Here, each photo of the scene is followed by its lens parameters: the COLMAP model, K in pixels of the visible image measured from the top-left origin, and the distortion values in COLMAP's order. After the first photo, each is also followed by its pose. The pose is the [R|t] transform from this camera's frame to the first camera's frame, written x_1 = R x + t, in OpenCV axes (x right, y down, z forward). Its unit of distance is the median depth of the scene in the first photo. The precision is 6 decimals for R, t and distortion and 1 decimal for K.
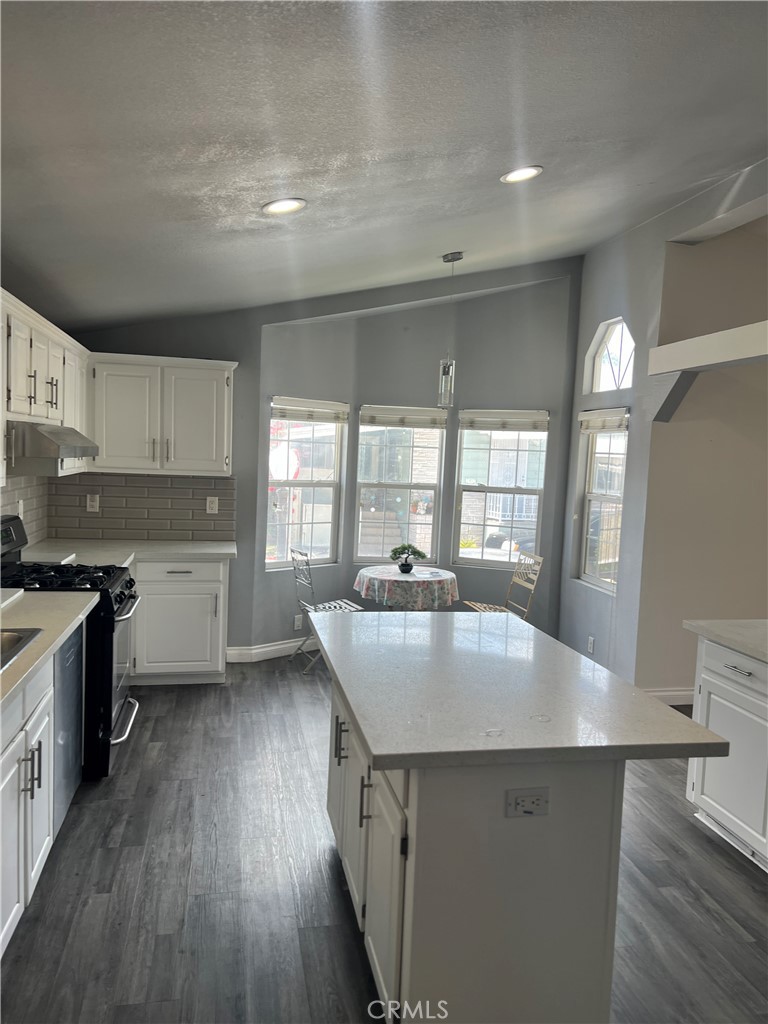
lens RADIAL K [[763.0, 0, 389.1], [0, 763.0, 516.8], [0, 0, 1]] dist [0.065428, -0.071025]
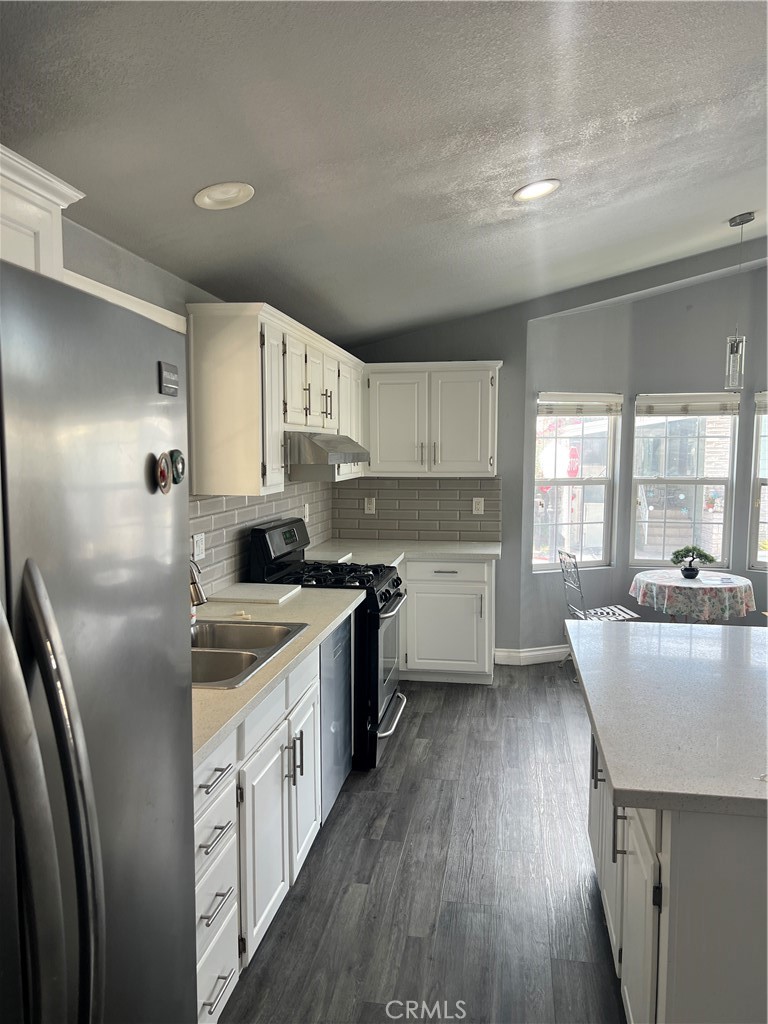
lens RADIAL K [[763.0, 0, 389.1], [0, 763.0, 516.8], [0, 0, 1]] dist [0.065428, -0.071025]
pose [[0.932558, -0.008939, -0.360909, 0.028375], [0.008803, 0.999959, -0.002020, -0.000001], [0.360912, -0.001293, 0.932599, 0.039675]]
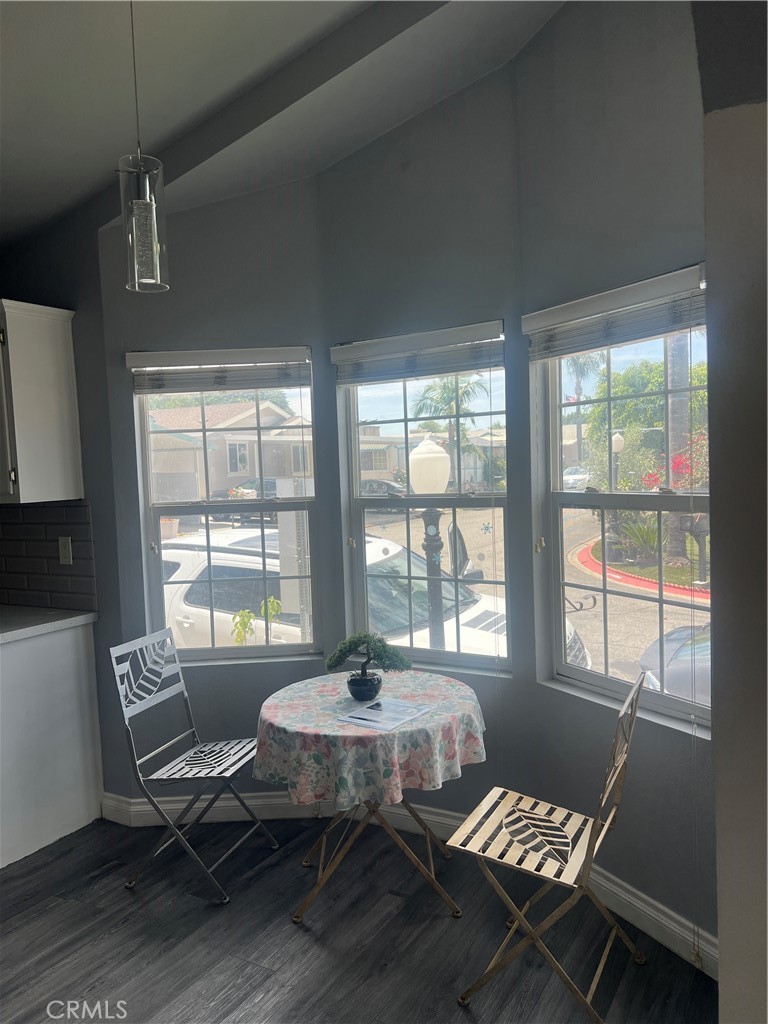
lens RADIAL K [[751.8, 0, 384.0], [0, 751.8, 512.0], [0, 0, 1]] dist [0.001633, -0.064506]
pose [[0.758067, -0.036110, -0.651177, 0.469690], [0.013560, 0.999123, -0.039619, -0.025902], [0.652036, 0.021203, 0.757891, 0.994465]]
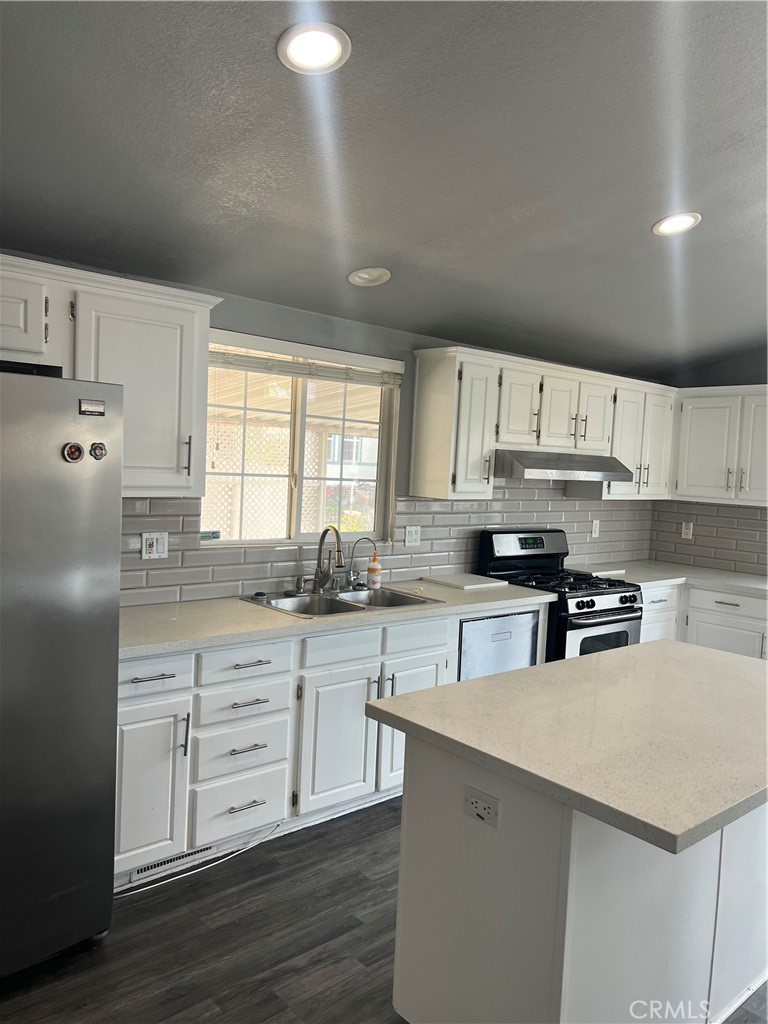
lens RADIAL K [[759.6, 0, 398.6], [0, 759.6, 514.2], [0, 0, 1]] dist [0.072418, -0.071138]
pose [[0.496301, 0.042062, -0.867131, 0.472012], [-0.097844, 0.995172, -0.007728, 0.009573], [0.862619, 0.088679, 0.498021, 0.196546]]
